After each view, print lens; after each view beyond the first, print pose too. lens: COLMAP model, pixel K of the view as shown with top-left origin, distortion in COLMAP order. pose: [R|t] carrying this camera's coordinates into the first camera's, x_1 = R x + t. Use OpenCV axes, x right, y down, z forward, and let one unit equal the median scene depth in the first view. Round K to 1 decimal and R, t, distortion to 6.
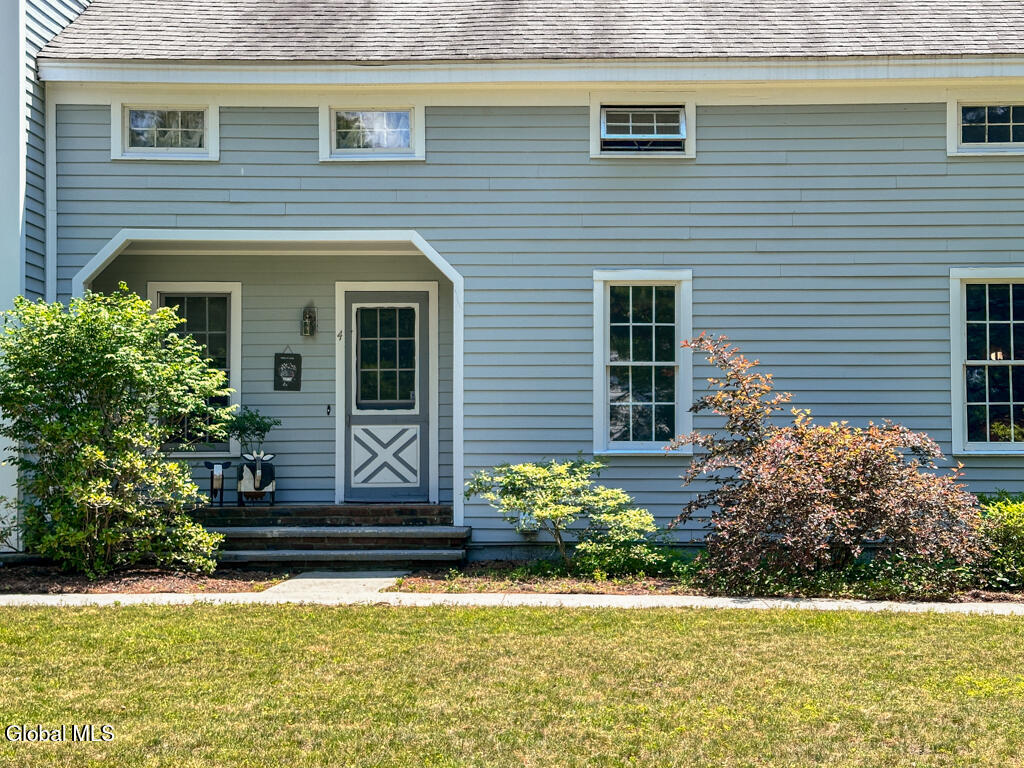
lens RADIAL K [[1570.8, 0, 511.6], [0, 1570.8, 387.0], [0, 0, 1]] dist [0.215479, 0.000000]
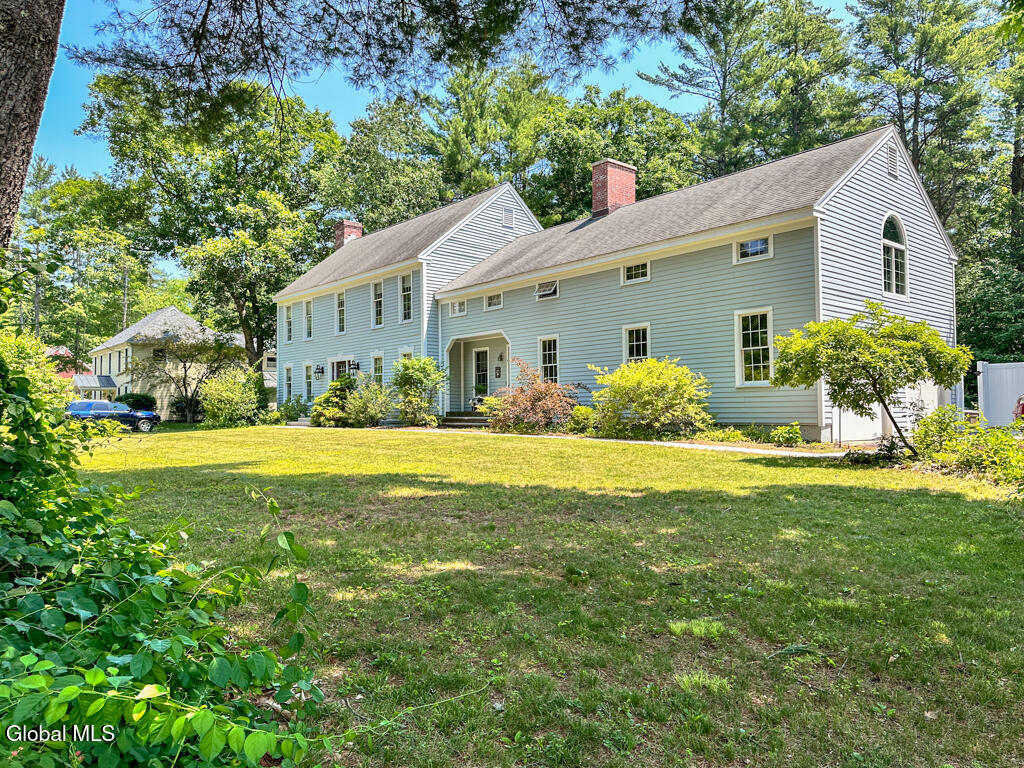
lens RADIAL K [[724.7, 0, 509.7], [0, 724.7, 383.2], [0, 0, 1]] dist [0.105968, -0.004394]
pose [[0.667087, -0.039550, -0.743929, 1.042573], [0.070438, 0.997465, 0.010134, 0.001029], [0.741643, -0.059161, 0.668181, -0.017429]]
